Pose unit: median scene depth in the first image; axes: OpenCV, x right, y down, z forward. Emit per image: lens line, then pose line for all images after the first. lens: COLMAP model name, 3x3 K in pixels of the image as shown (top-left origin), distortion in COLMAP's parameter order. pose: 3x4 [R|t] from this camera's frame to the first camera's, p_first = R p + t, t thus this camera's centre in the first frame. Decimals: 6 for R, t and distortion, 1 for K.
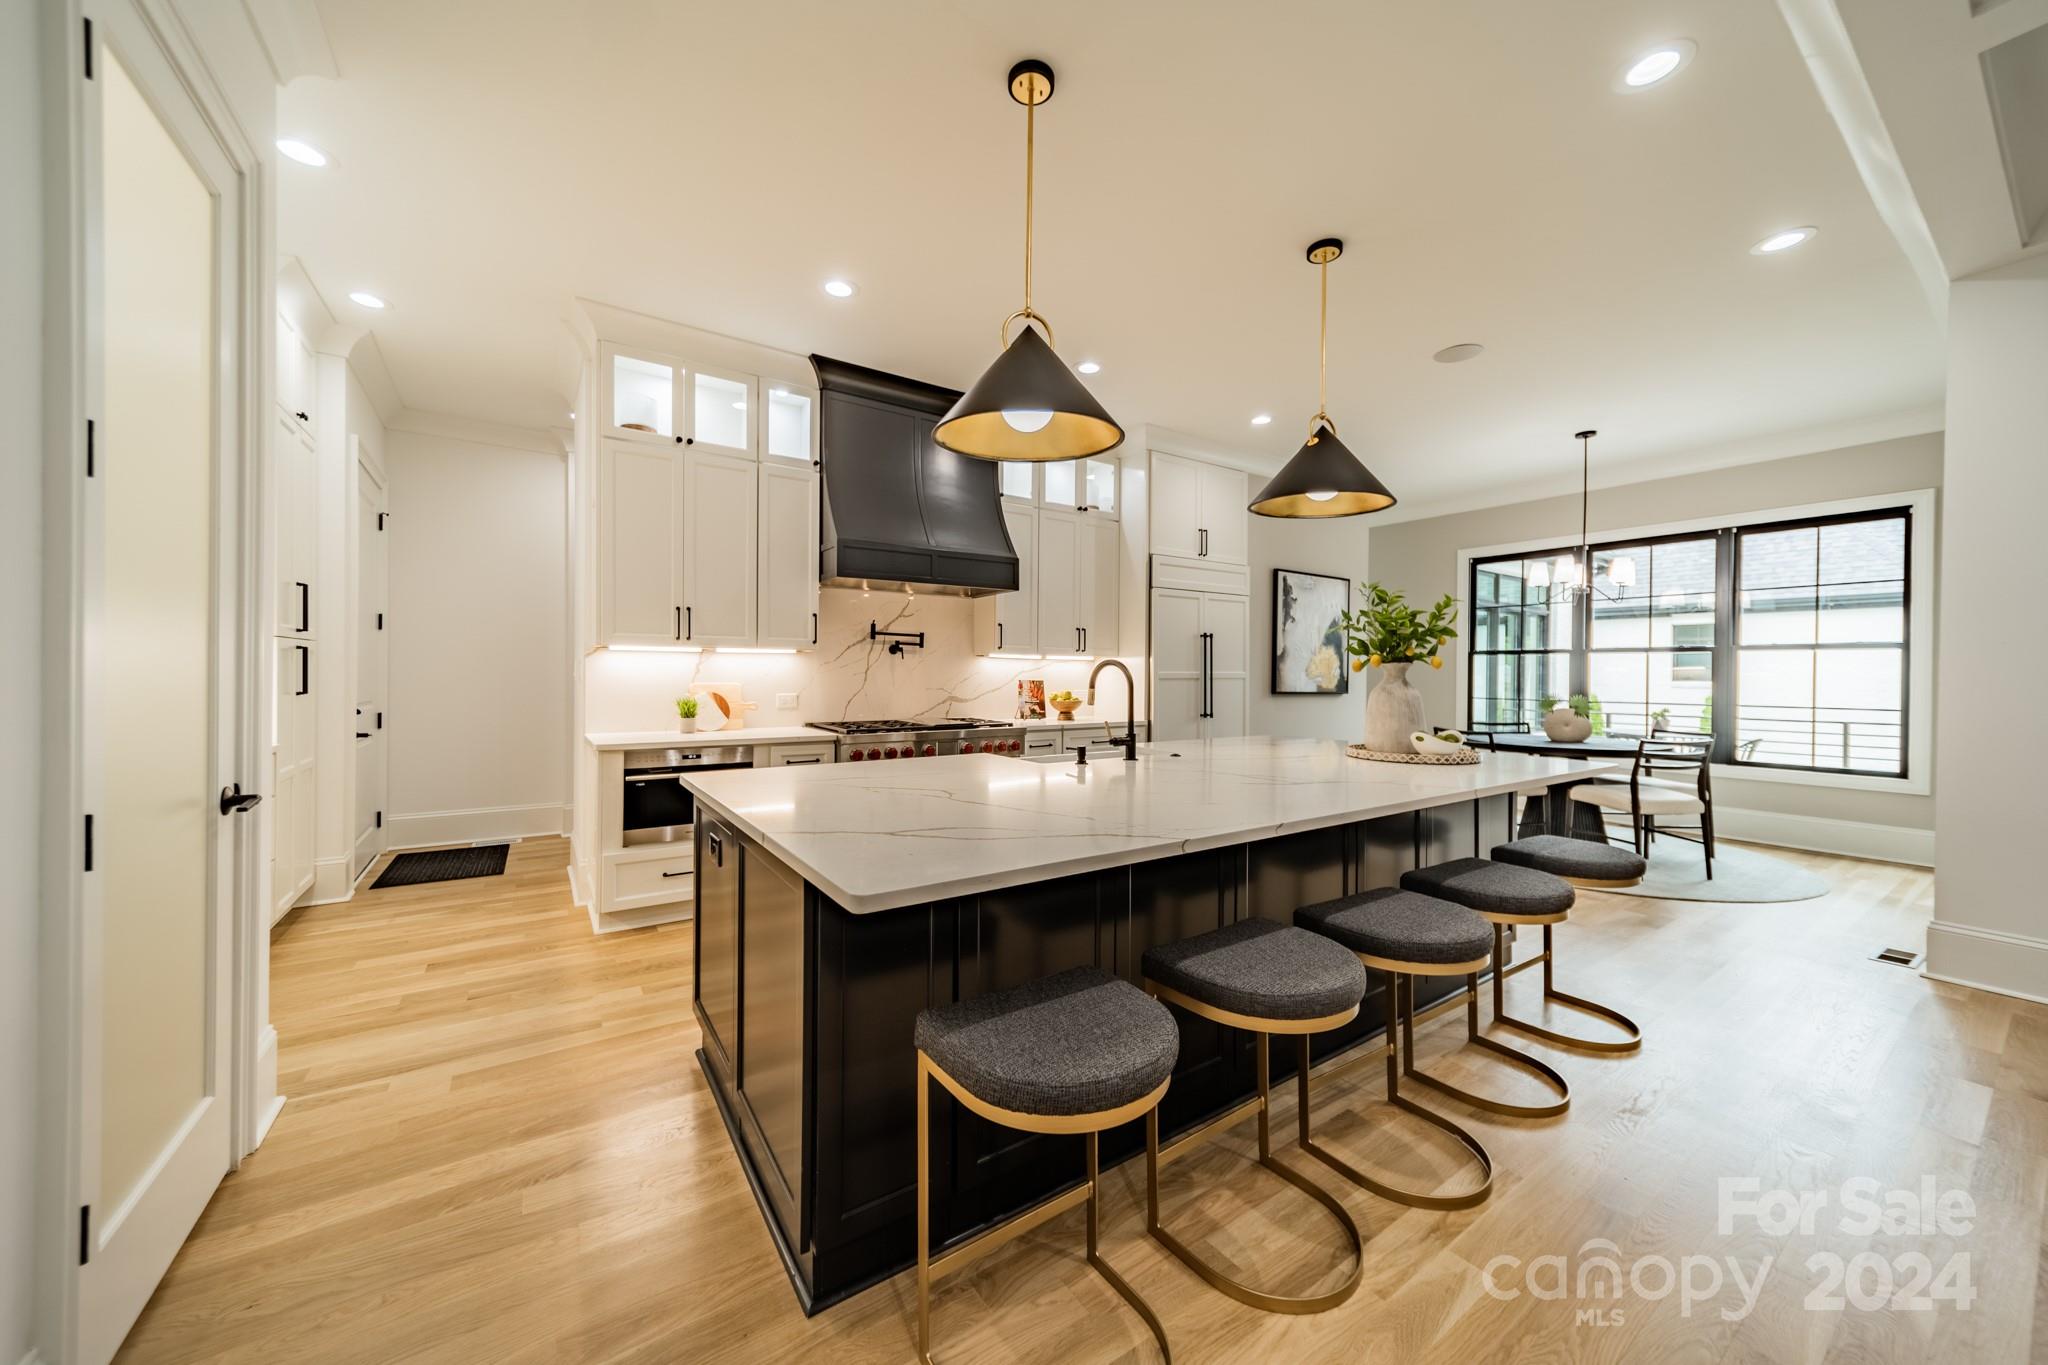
lens RADIAL K [[730.4, 0, 1022.2], [0, 730.4, 677.6], [0, 0, 1]] dist [0.010015, 0.000022]
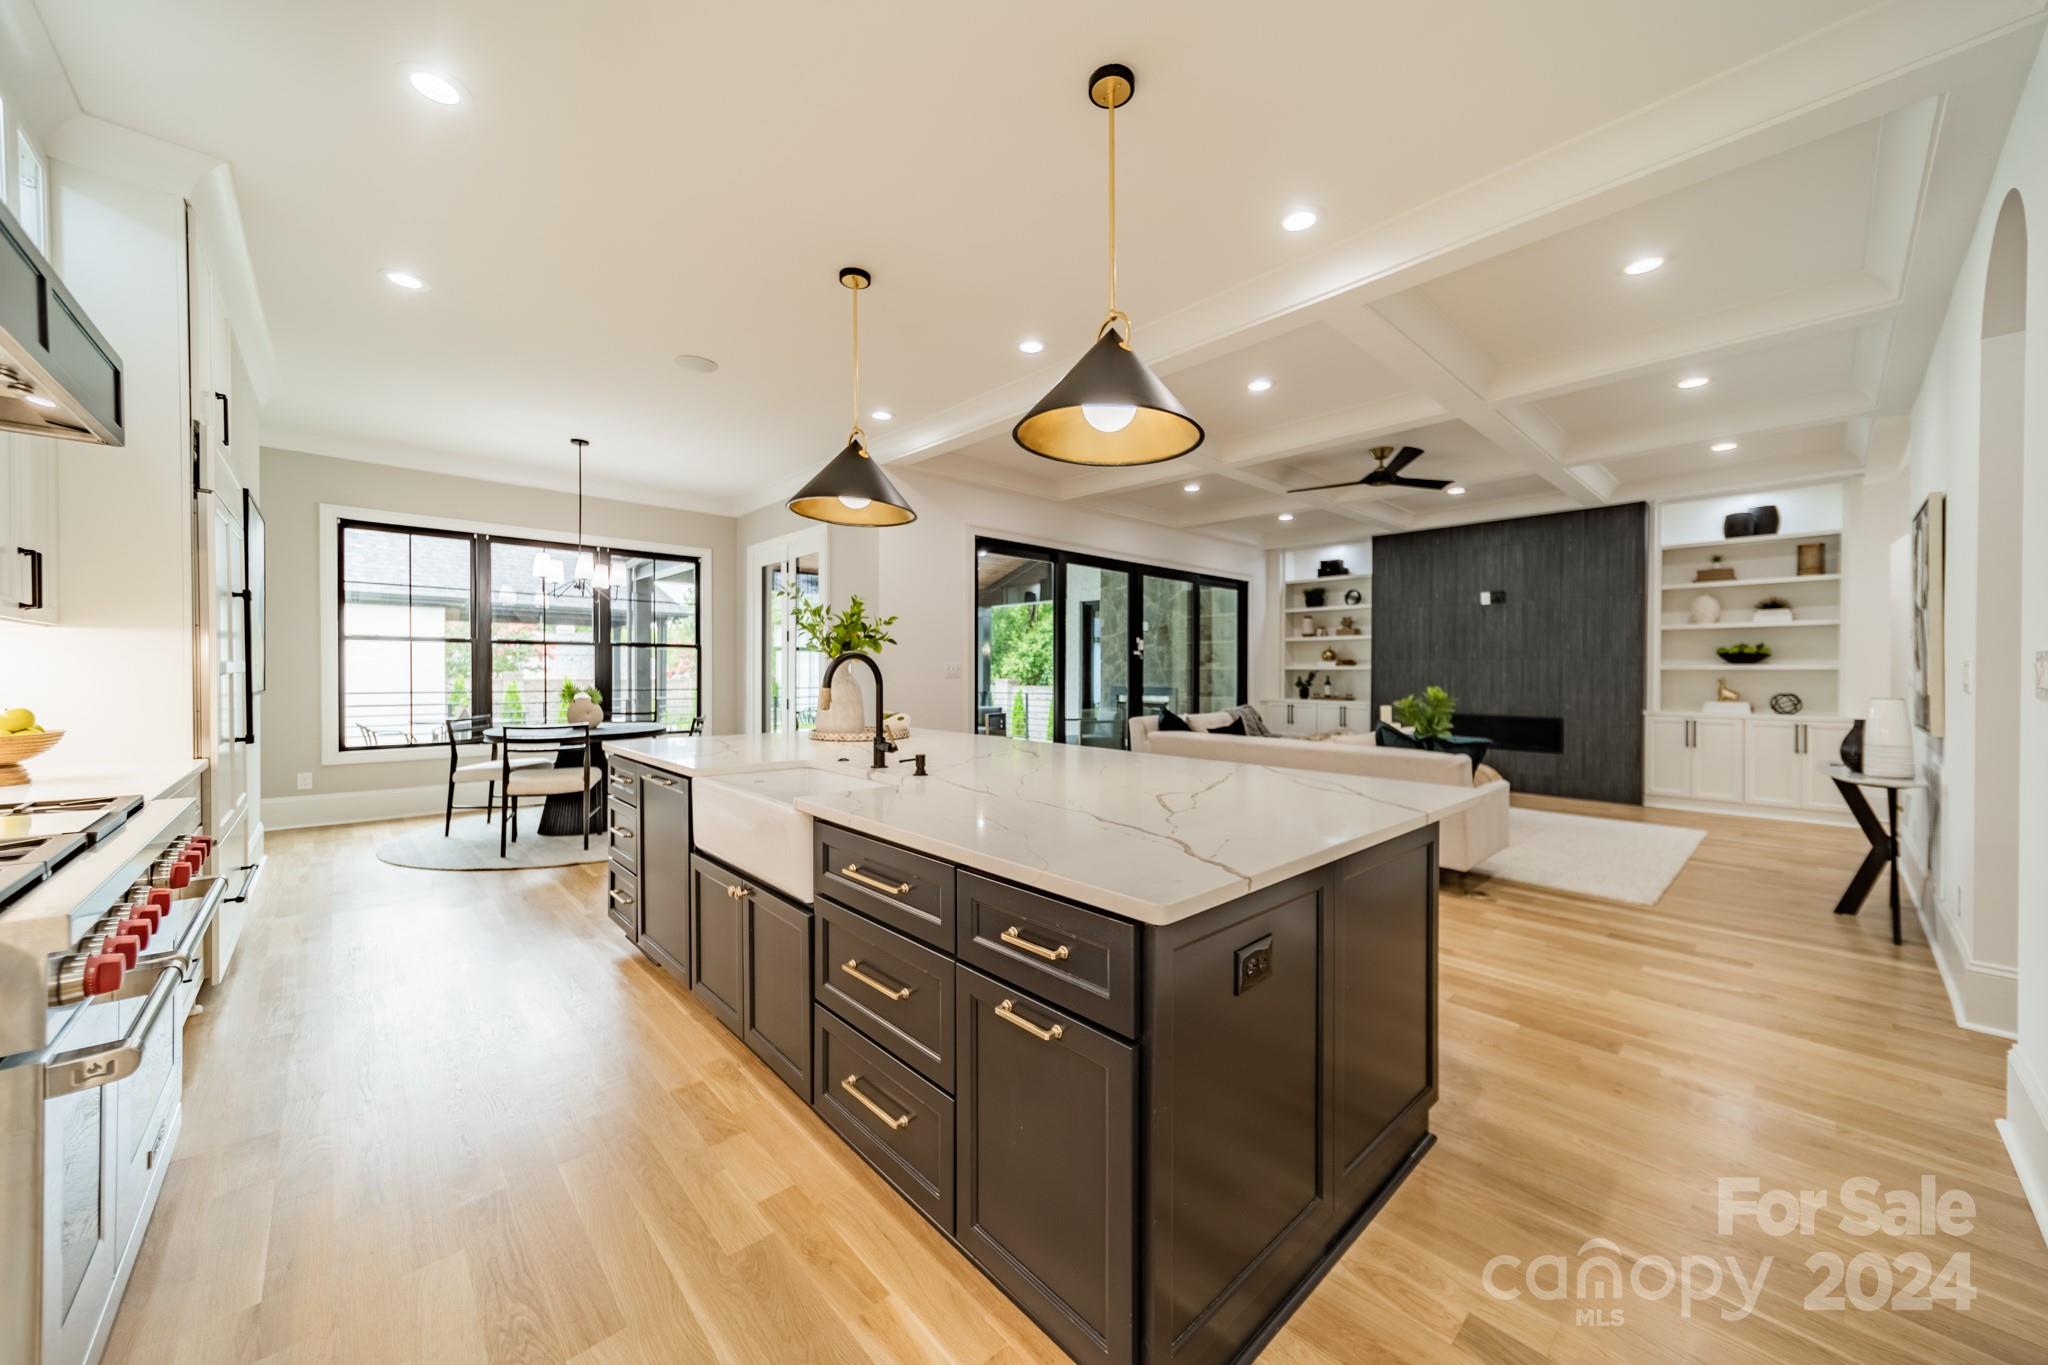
lens RADIAL K [[730.4, 0, 1022.2], [0, 730.4, 677.6], [0, 0, 1]] dist [0.010015, 0.000022]
pose [[-0.152925, -0.018064, 0.988073, -0.441640], [-0.000143, 0.999833, 0.018257, -0.006850], [-0.988238, 0.002651, -0.152903, 0.574801]]
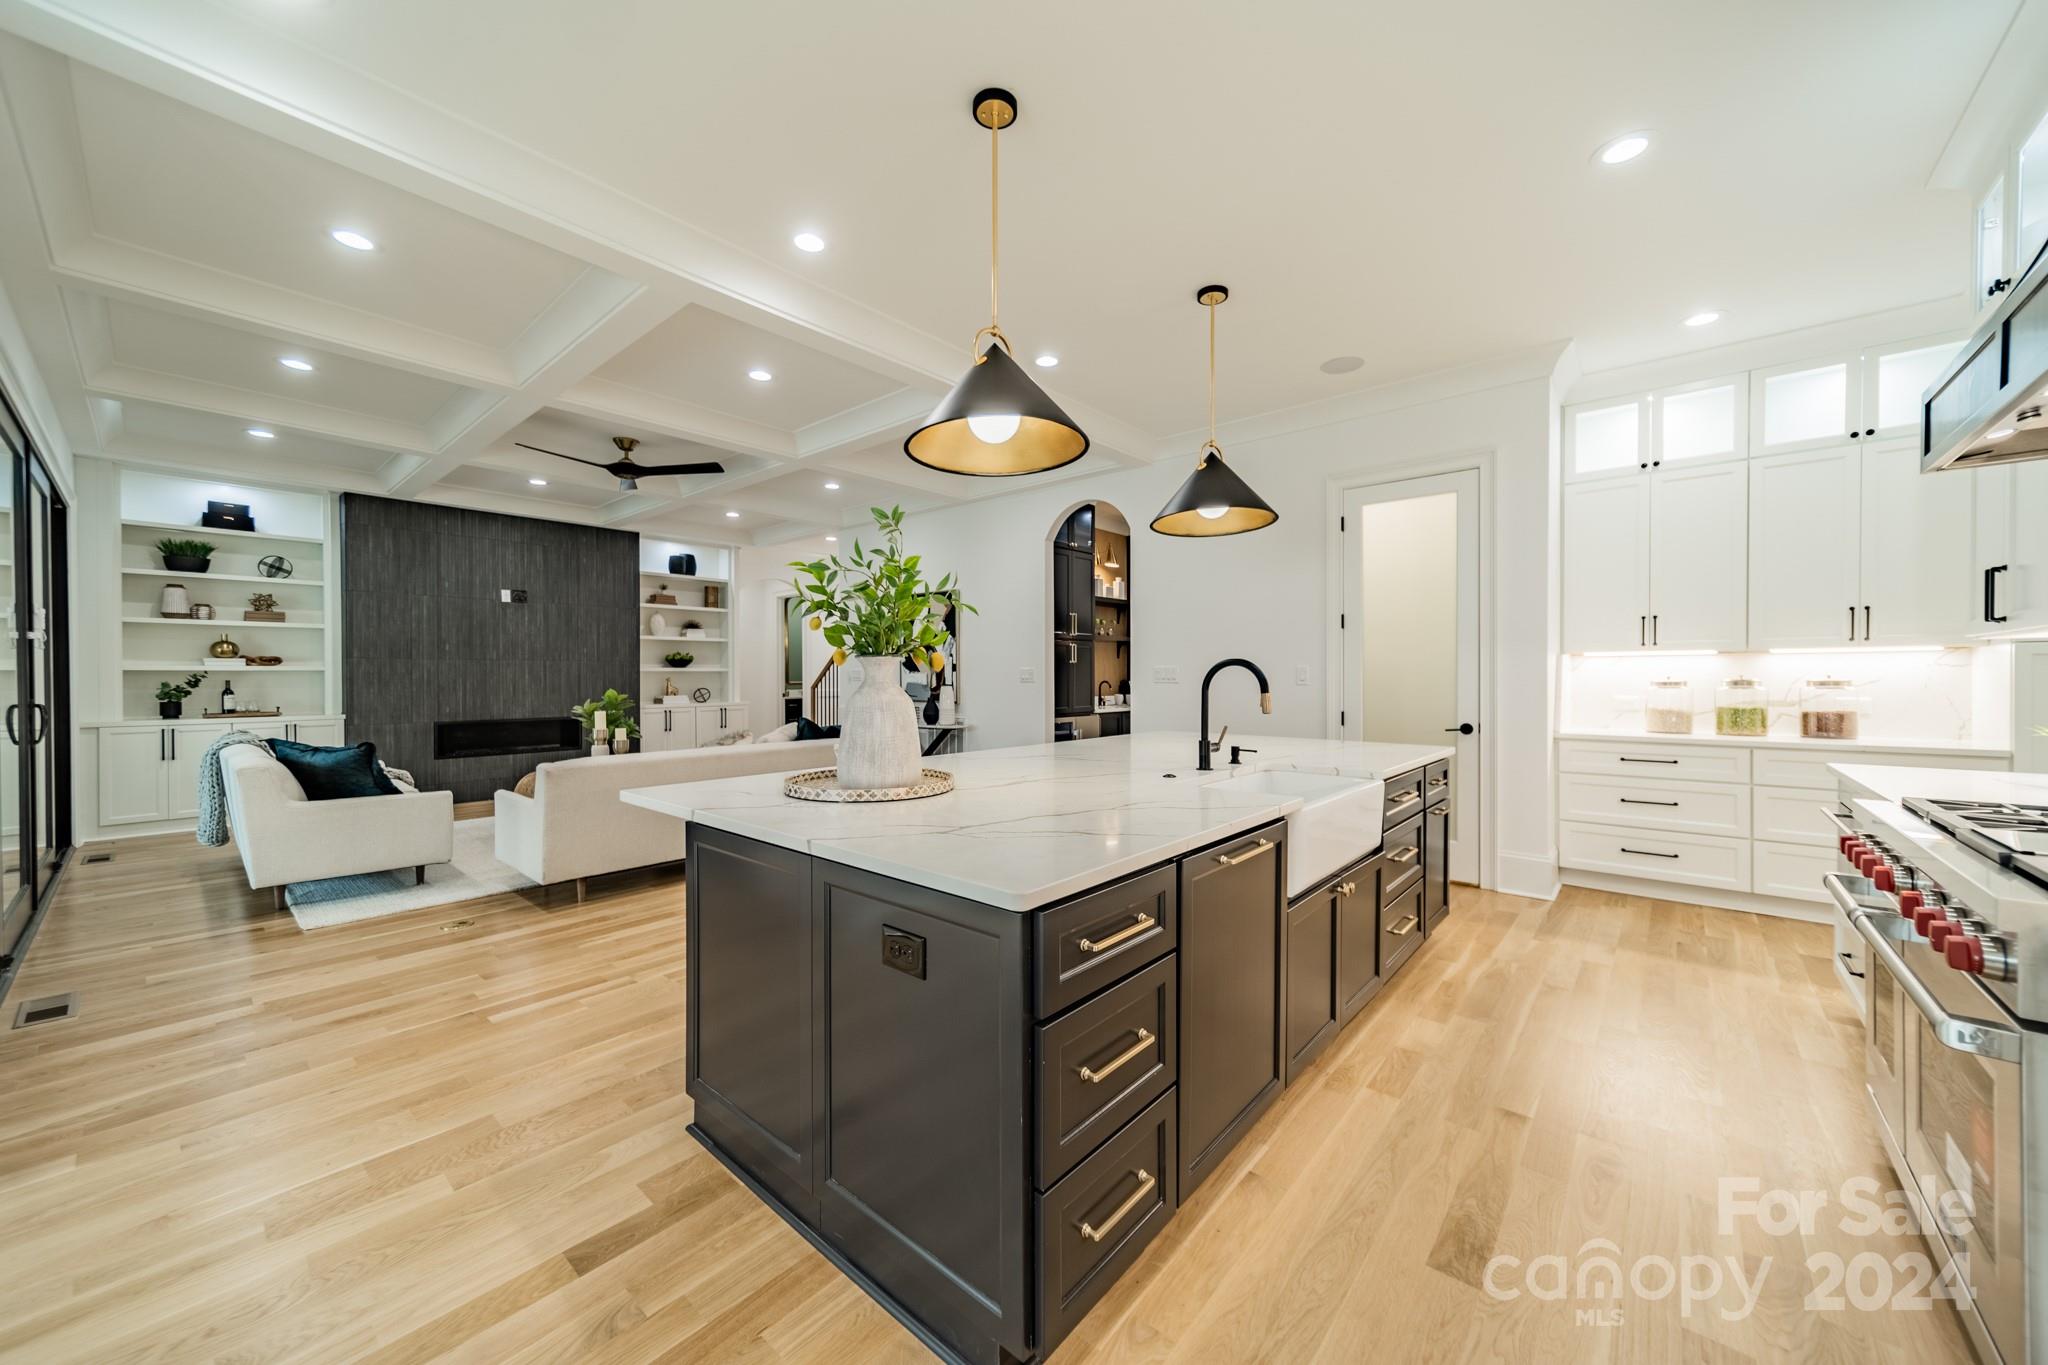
lens RADIAL K [[750.2, 0, 1018.9], [0, 750.2, 677.3], [0, 0, 1]] dist [0.003981, 0.000013]
pose [[-0.965469, -0.006179, -0.260446, 0.365978], [-0.008347, 0.999939, 0.007220, -0.003162], [0.260386, 0.009145, -0.965461, 1.093247]]
